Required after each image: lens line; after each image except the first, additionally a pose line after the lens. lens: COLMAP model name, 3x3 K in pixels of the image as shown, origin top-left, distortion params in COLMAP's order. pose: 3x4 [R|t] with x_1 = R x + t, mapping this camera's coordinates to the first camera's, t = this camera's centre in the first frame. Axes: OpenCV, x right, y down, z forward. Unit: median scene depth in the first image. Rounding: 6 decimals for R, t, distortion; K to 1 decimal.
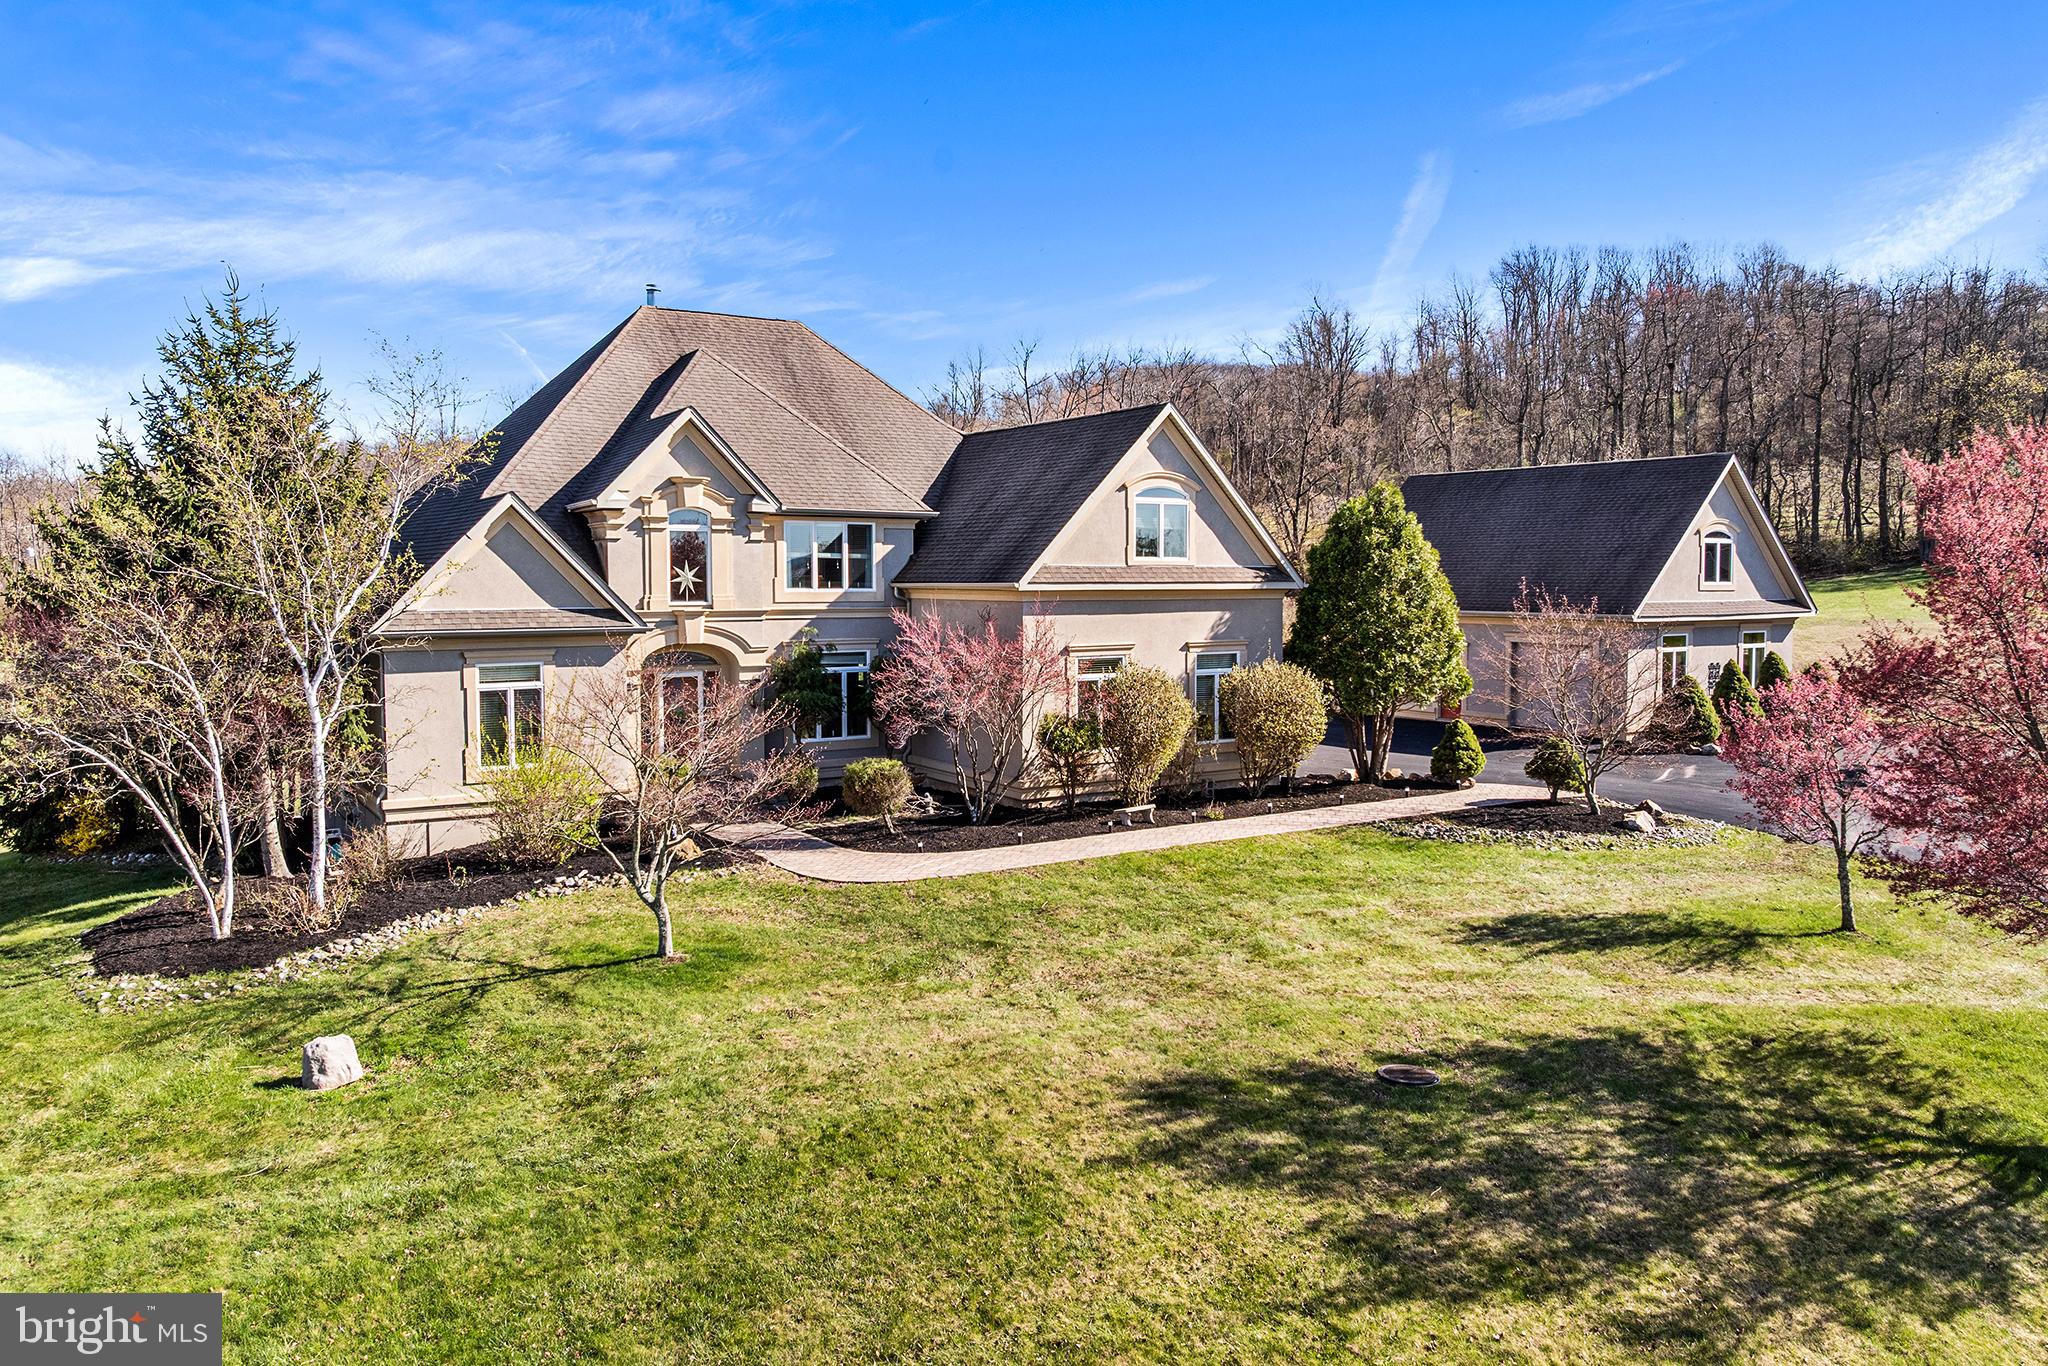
lens RADIAL K [[1464.7, 0, 1045.5], [0, 1464.7, 691.9], [0, 0, 1]] dist [-0.035876, 0.005109]
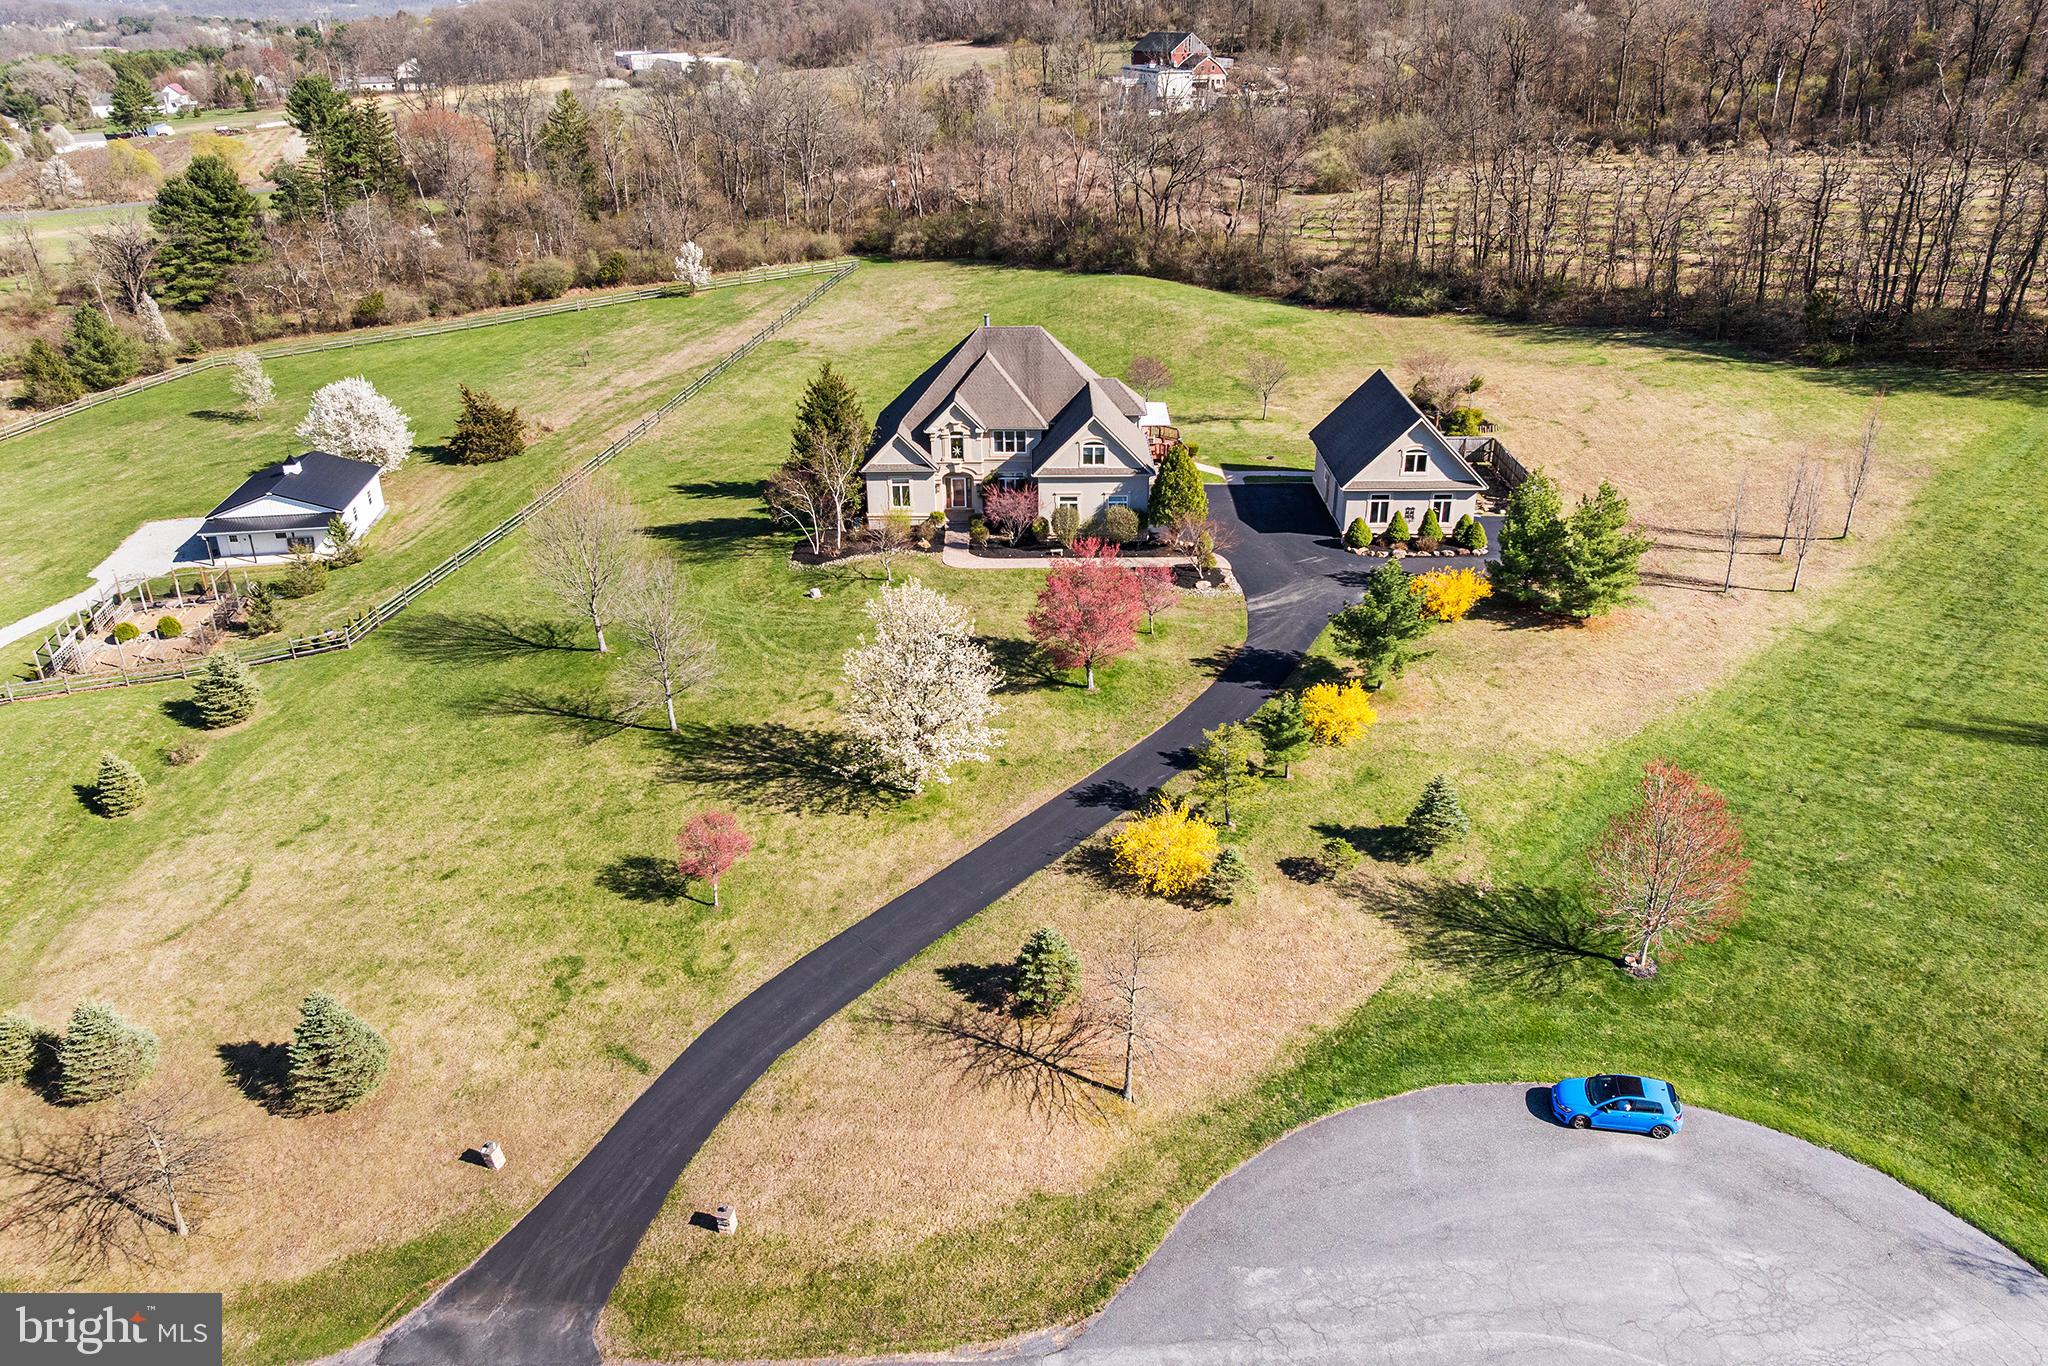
lens RADIAL K [[1464.7, 0, 1043.4], [0, 1464.7, 687.2], [0, 0, 1]] dist [-0.035876, 0.005109]
pose [[0.836874, 0.231664, -0.495957, 1.602215], [-0.035379, 0.927028, 0.373320, -0.794089], [0.546251, -0.294876, 0.784001, -1.536793]]
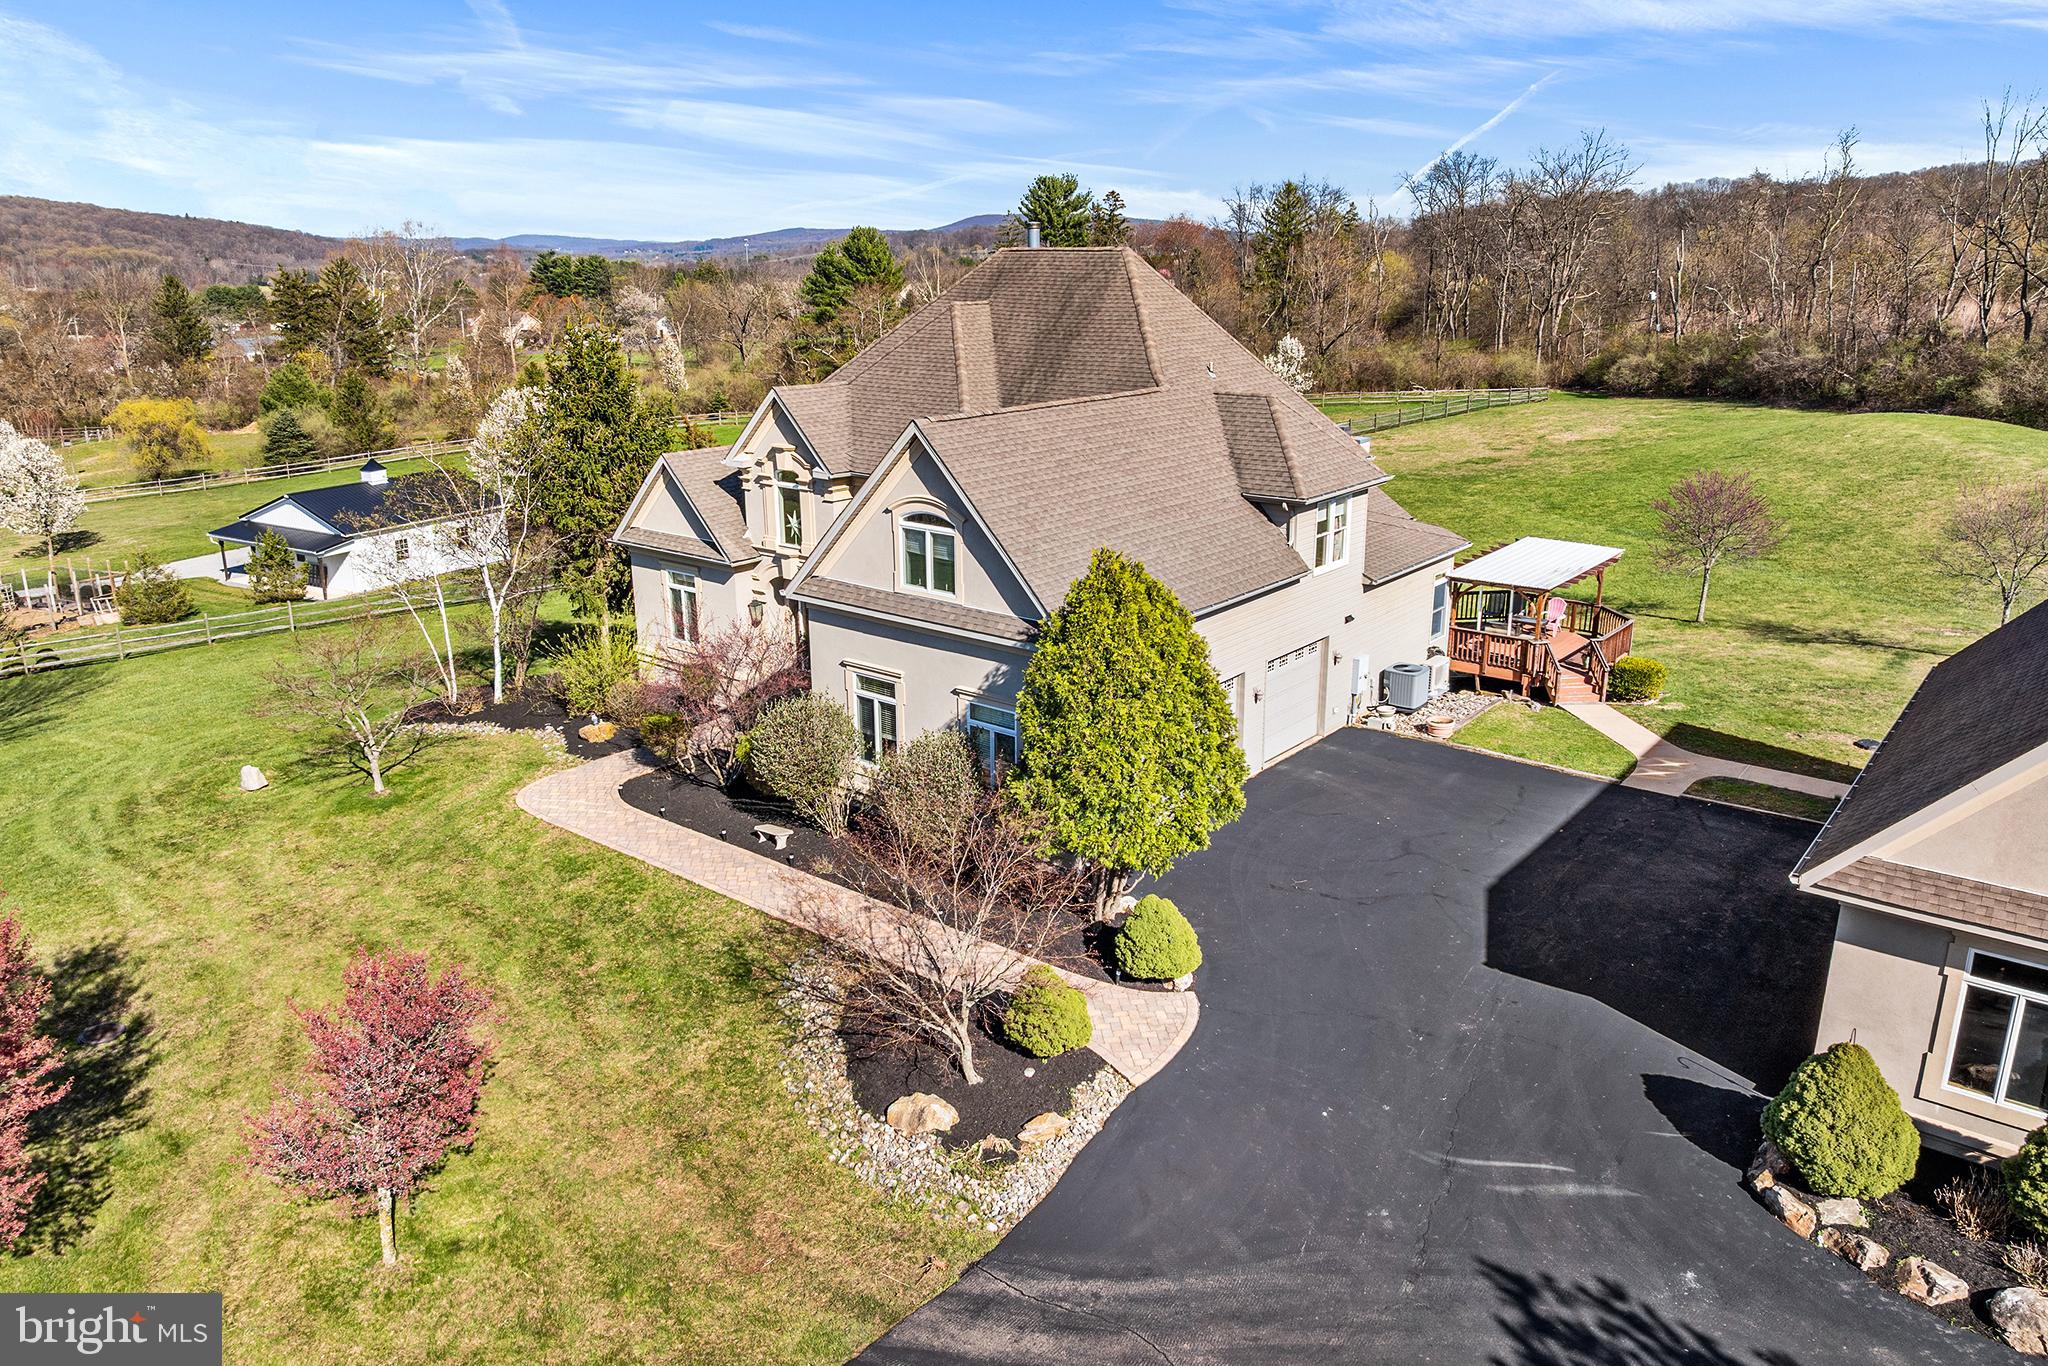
lens RADIAL K [[1464.7, 0, 1020.2], [0, 1464.7, 668.8], [0, 0, 1]] dist [-0.035876, 0.005109]
pose [[0.306953, 0.262806, -0.914720, 0.960279], [-0.071911, 0.964775, 0.253056, -0.284447], [0.949004, -0.011898, 0.315039, 0.789960]]
